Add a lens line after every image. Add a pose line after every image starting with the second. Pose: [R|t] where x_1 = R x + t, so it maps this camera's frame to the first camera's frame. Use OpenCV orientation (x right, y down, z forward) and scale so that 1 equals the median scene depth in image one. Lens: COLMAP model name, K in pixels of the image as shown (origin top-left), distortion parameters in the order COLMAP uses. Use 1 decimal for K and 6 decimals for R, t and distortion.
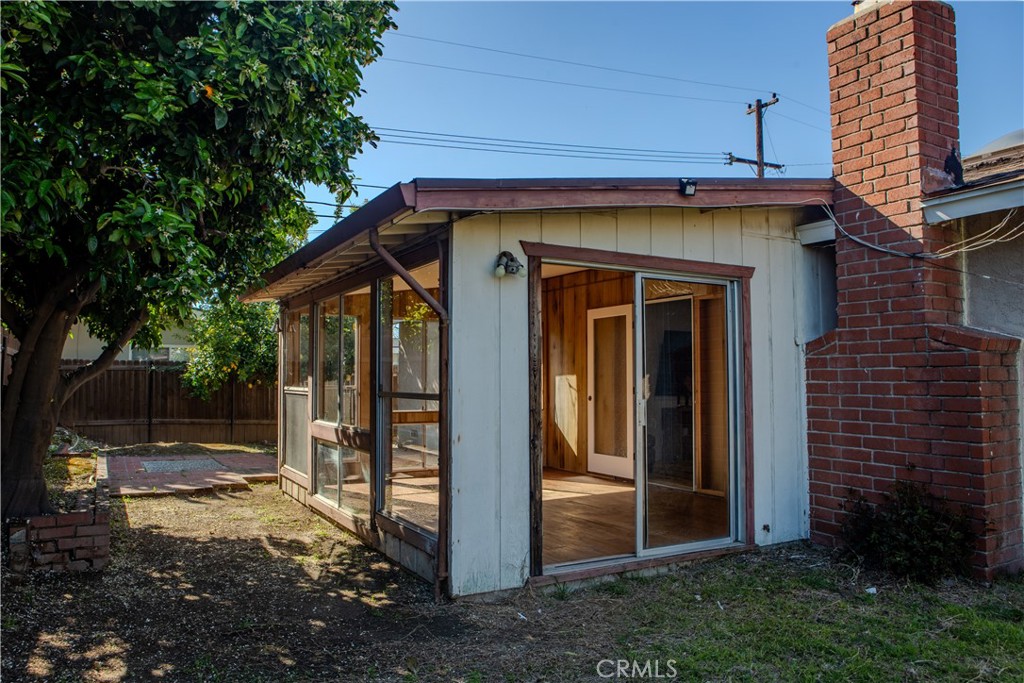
lens RADIAL K [[741.1, 0, 512.0], [0, 741.1, 341.5], [0, 0, 1]] dist [-0.129240, 0.164325]
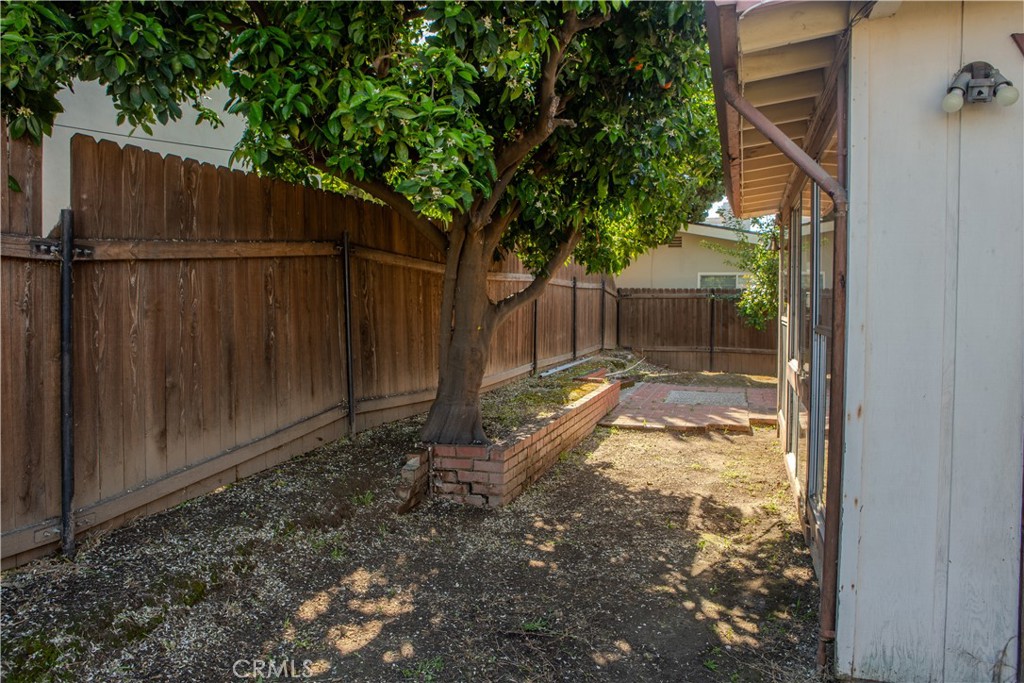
lens RADIAL K [[741.1, 0, 512.0], [0, 741.1, 341.5], [0, 0, 1]] dist [-0.129240, 0.164325]
pose [[0.698645, 0.034969, -0.714613, 0.119955], [0.035369, 0.995896, 0.083311, 0.018179], [0.714594, -0.083480, 0.694541, 0.347489]]
